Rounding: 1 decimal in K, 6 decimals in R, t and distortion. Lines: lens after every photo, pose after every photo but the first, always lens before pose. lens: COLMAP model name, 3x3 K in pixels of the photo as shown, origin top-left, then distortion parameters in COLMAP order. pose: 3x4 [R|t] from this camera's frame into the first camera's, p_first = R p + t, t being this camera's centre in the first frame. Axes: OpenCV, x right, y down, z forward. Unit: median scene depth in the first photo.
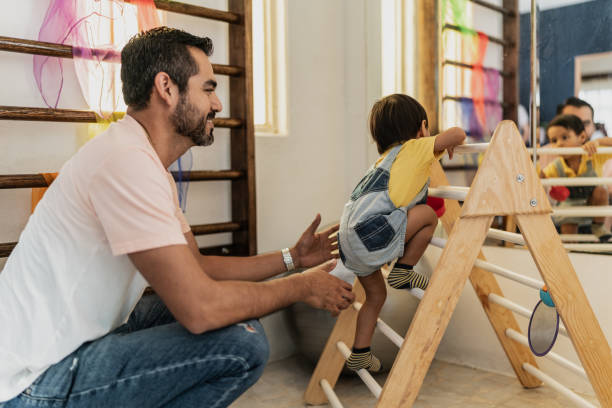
lens RADIAL K [[619.3, 0, 306.0], [0, 619.3, 204.0], [0, 0, 1]] dist [-0.003140, 0.012953]
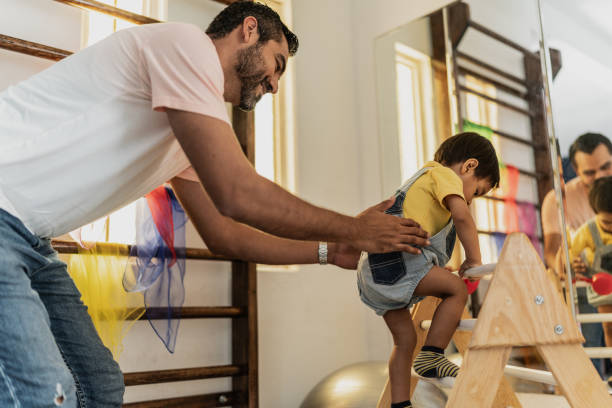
lens RADIAL K [[619.3, 0, 306.0], [0, 619.3, 204.0], [0, 0, 1]] dist [-0.003140, 0.012953]
pose [[0.996234, -0.029652, -0.081475, 0.070075], [0.008988, 0.969959, -0.243104, 0.021867], [0.086236, 0.241456, 0.966572, 0.090948]]
